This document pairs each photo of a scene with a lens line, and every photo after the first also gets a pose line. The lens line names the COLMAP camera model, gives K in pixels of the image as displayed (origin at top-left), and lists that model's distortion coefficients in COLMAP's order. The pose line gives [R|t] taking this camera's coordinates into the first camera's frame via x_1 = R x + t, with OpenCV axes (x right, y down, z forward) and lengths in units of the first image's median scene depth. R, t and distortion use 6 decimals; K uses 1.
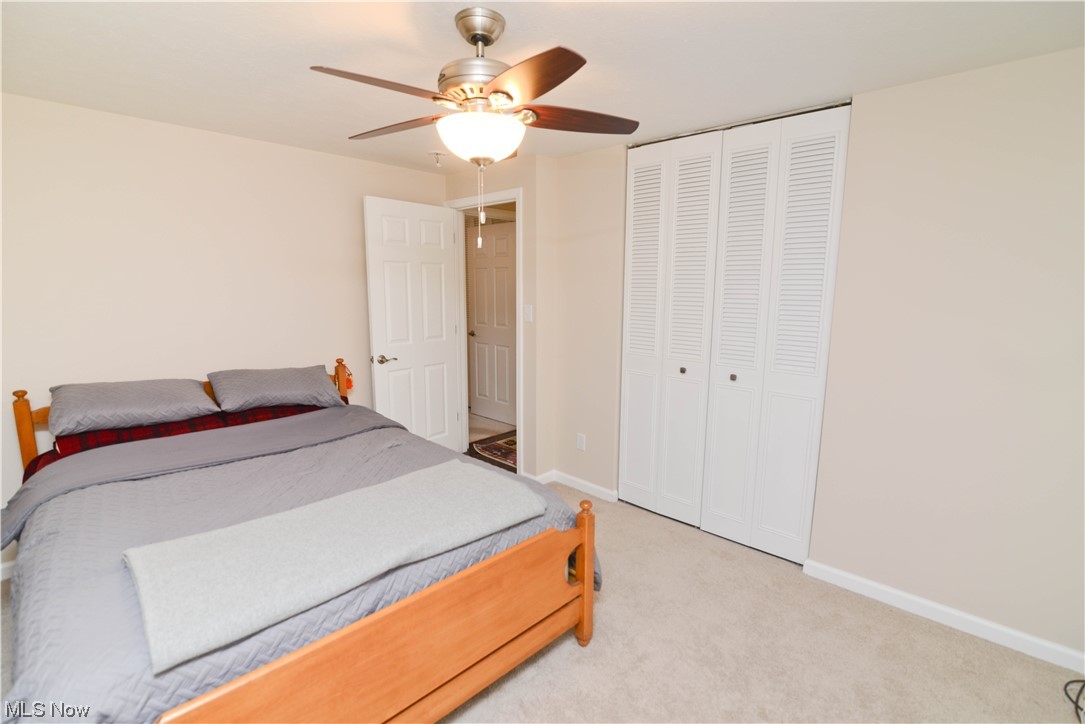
lens RADIAL K [[508.5, 0, 541.8], [0, 508.5, 366.6], [0, 0, 1]] dist [-0.020074, 0.000360]
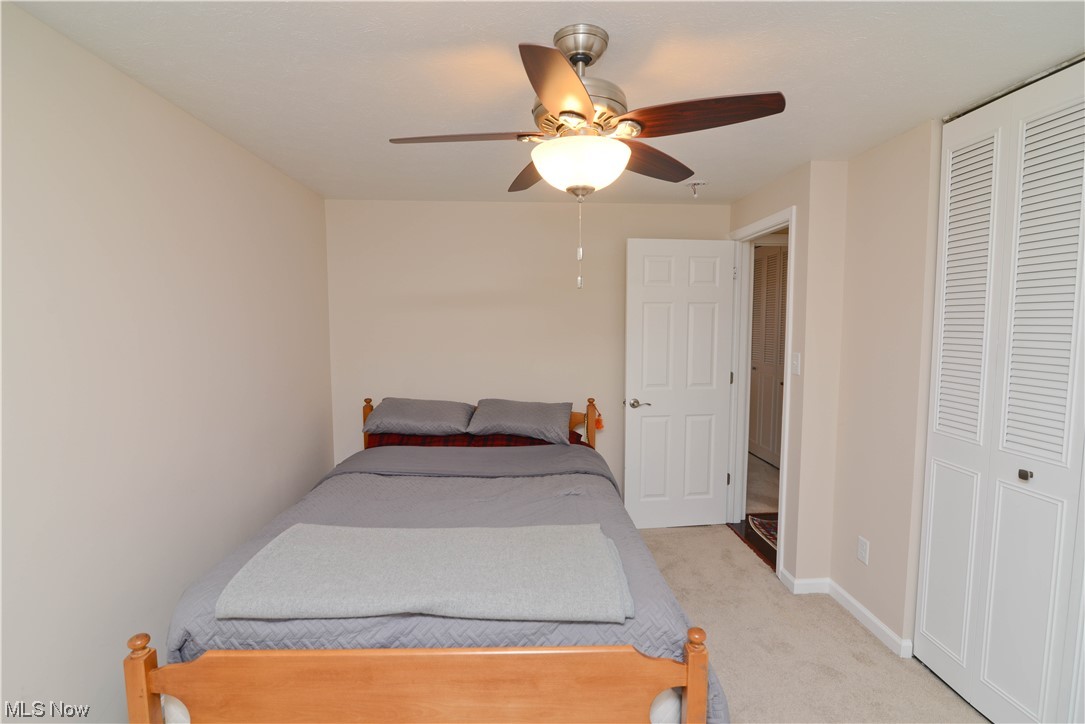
lens RADIAL K [[515.1, 0, 542.7], [0, 515.1, 364.6], [0, 0, 1]] dist [-0.018959, 0.000164]
pose [[0.717792, 0.050041, -0.694457, 0.381580], [-0.106709, 0.993537, -0.038702, -0.050136], [0.688032, 0.101885, 0.718492, 0.273241]]
